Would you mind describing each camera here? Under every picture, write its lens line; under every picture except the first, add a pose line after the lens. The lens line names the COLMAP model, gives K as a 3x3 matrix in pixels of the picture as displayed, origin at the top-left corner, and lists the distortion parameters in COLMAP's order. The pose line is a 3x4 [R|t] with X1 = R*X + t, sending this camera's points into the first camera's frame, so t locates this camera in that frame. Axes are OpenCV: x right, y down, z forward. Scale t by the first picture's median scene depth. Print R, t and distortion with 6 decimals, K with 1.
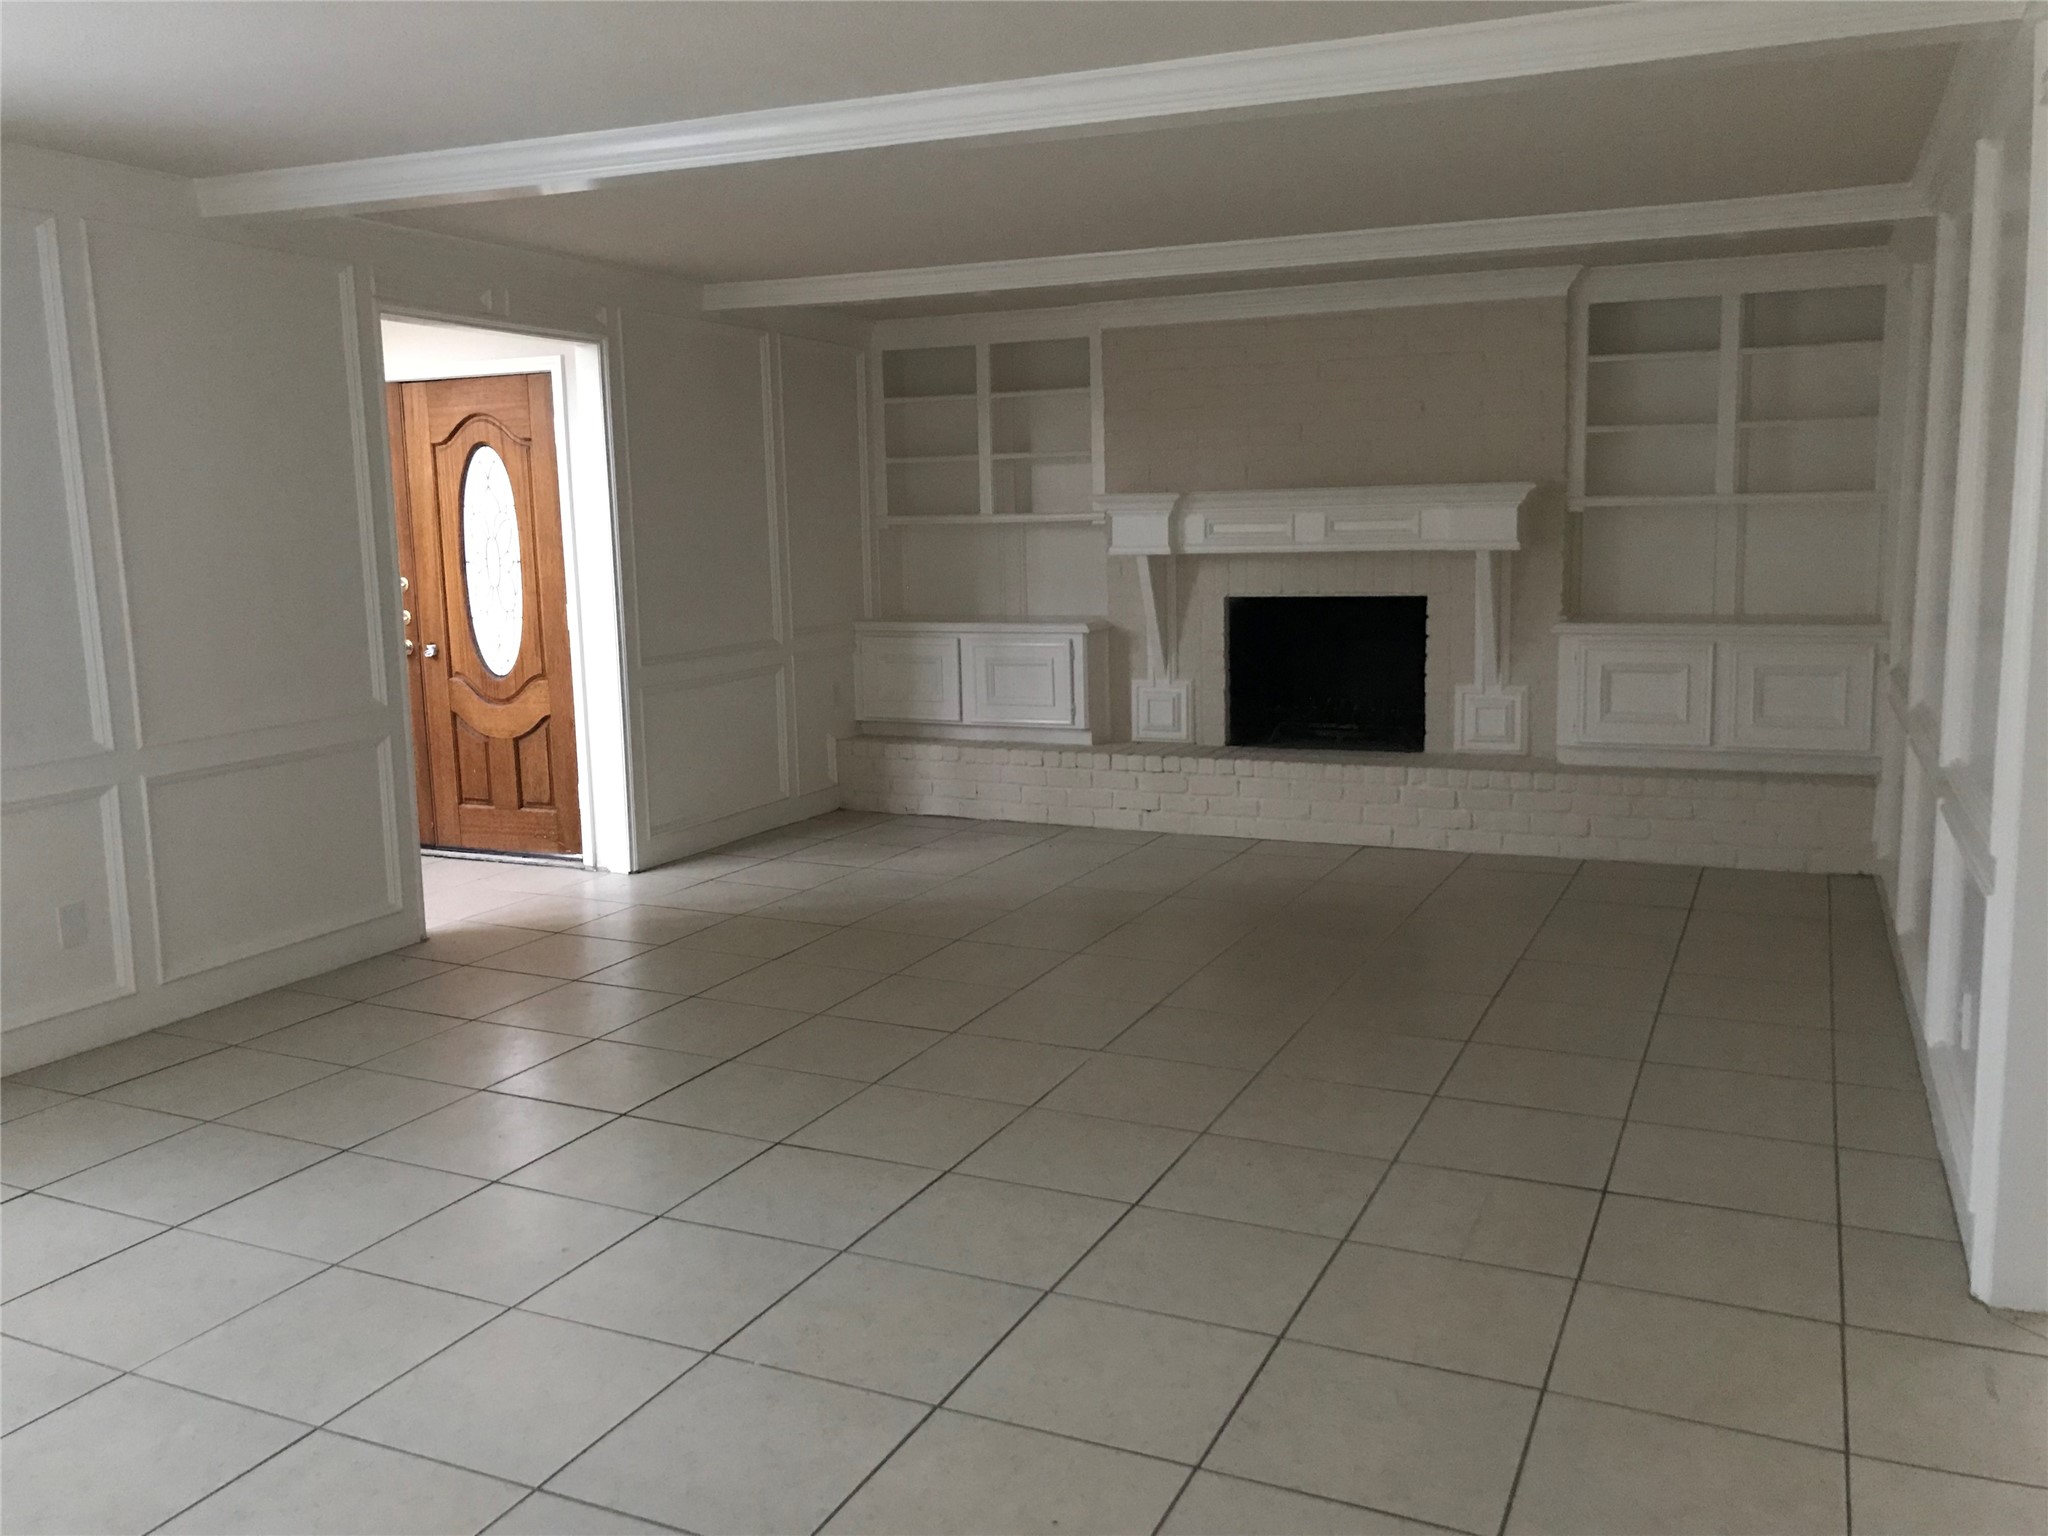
lens RADIAL K [[1677.2, 0, 1028.6], [0, 1677.2, 777.5], [0, 0, 1]] dist [0.040418, -0.040054]
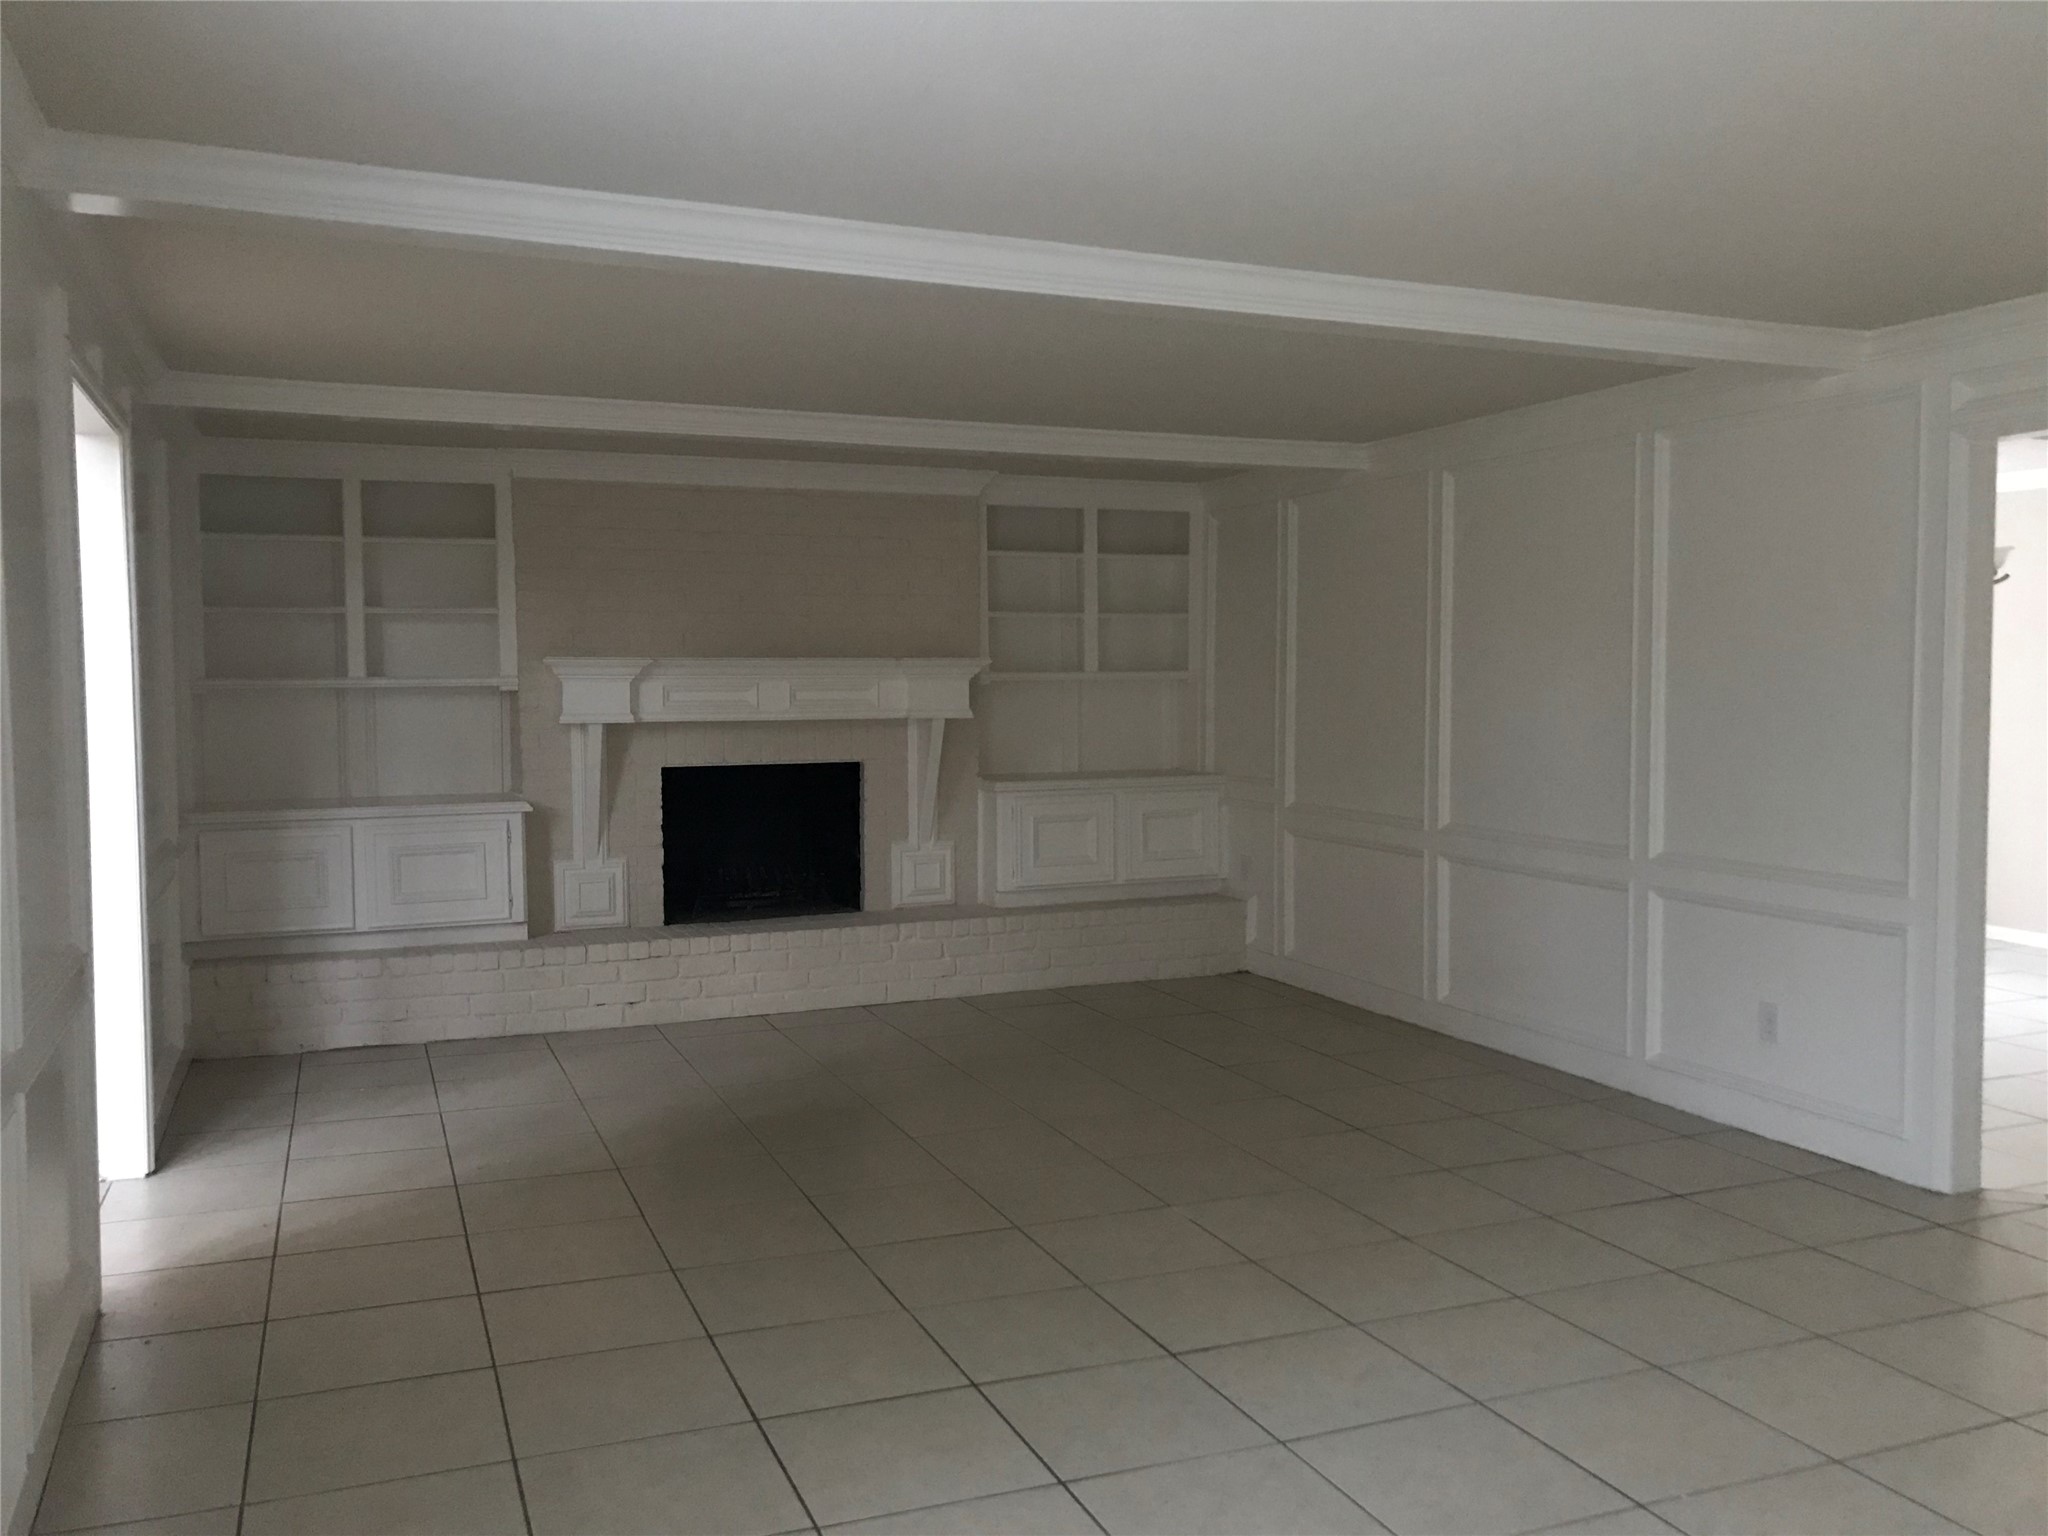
lens RADIAL K [[1677.2, 0, 1027.9], [0, 1677.2, 758.0], [0, 0, 1]] dist [0.040418, -0.040054]
pose [[0.675242, -0.019985, 0.737326, -0.456200], [0.107448, 0.991635, -0.071523, -0.023462], [-0.729729, 0.127519, 0.671740, 0.216447]]
